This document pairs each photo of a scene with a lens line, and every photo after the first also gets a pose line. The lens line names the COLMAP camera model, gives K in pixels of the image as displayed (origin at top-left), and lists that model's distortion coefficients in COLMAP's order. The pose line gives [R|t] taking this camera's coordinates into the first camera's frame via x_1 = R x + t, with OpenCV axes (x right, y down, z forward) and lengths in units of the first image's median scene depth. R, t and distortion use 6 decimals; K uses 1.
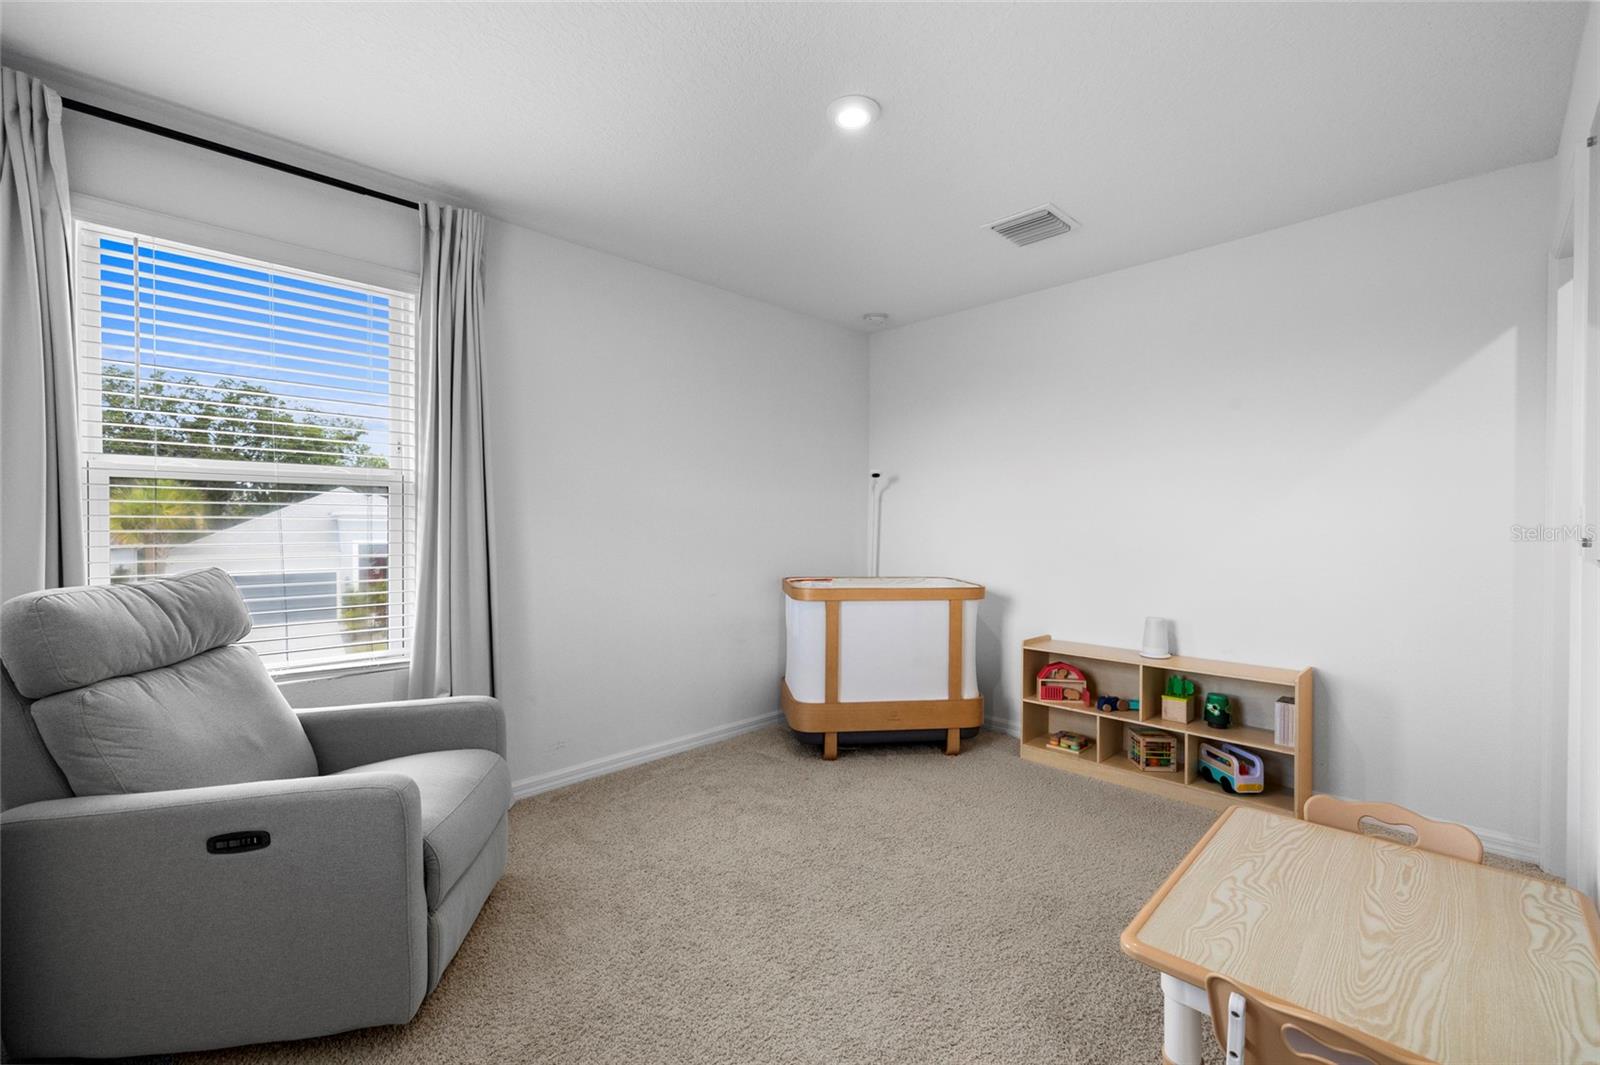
lens RADIAL K [[679.5, 0, 792.7], [0, 679.5, 525.3], [0, 0, 1]] dist [0.000915, 0.000119]
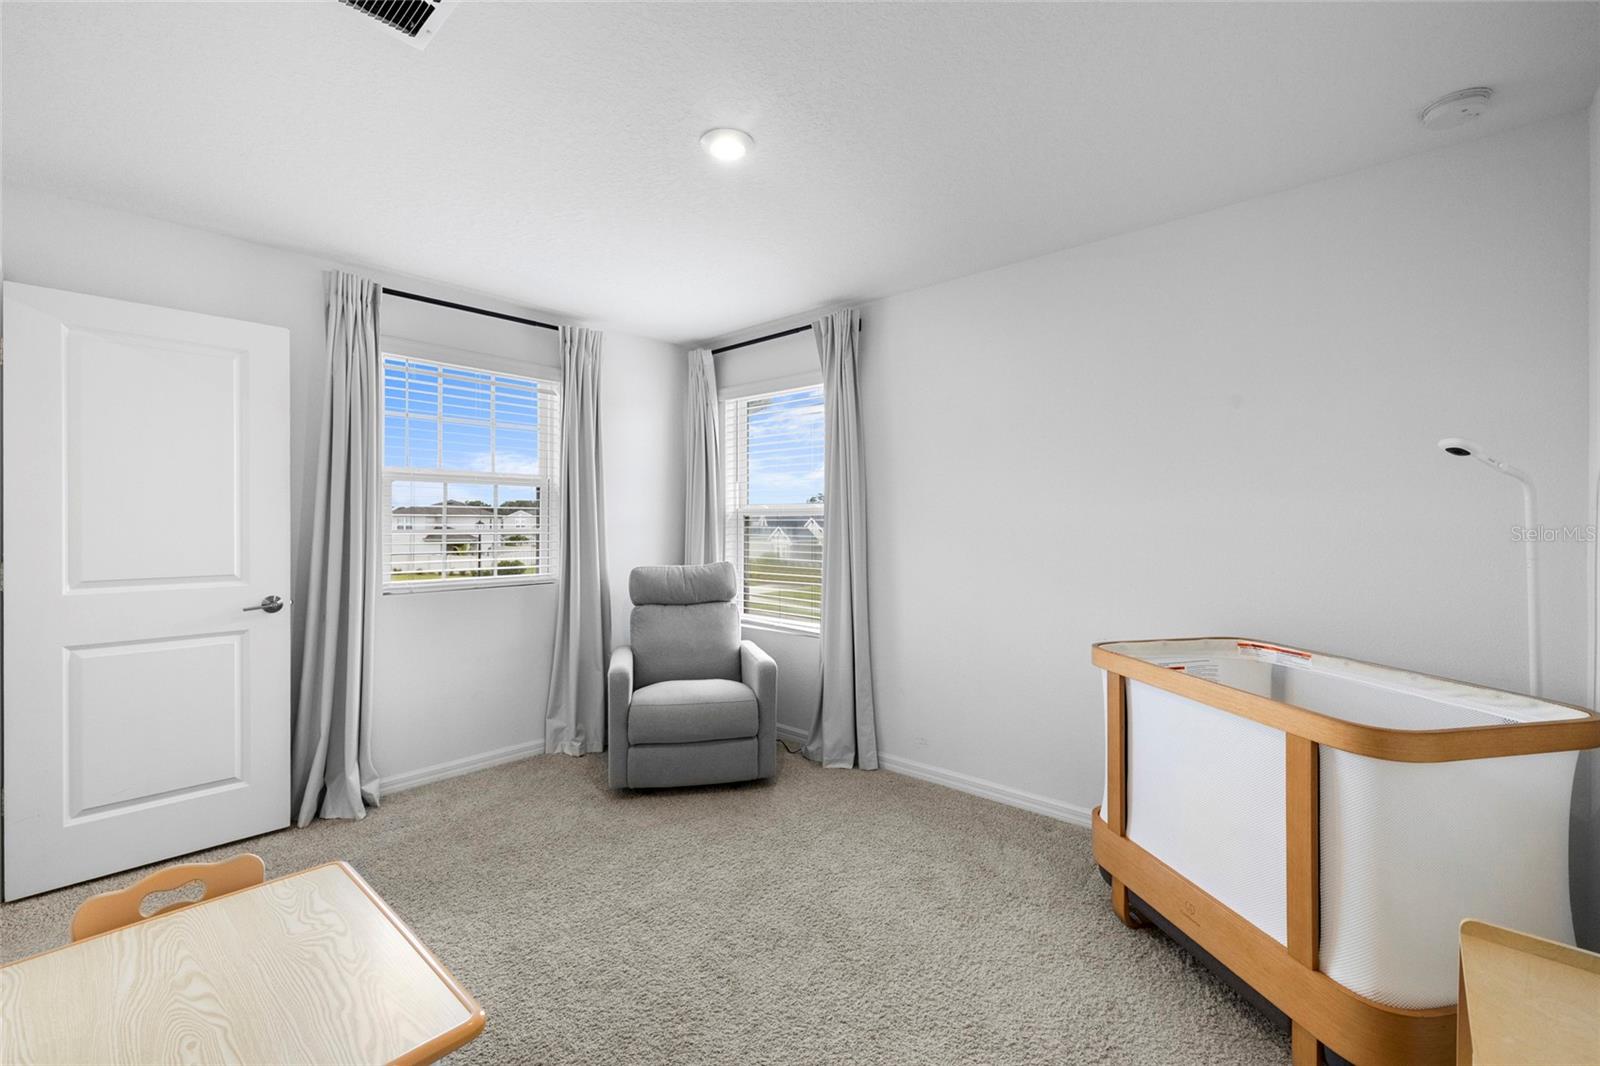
lens RADIAL K [[679.5, 0, 792.7], [0, 679.5, 525.8], [0, 0, 1]] dist [0.000915, 0.000119]
pose [[0.046853, 0.002496, -0.998899, 1.751225], [-0.001857, 0.999995, 0.002412, -0.074545], [0.998900, 0.001742, 0.046857, 1.694712]]
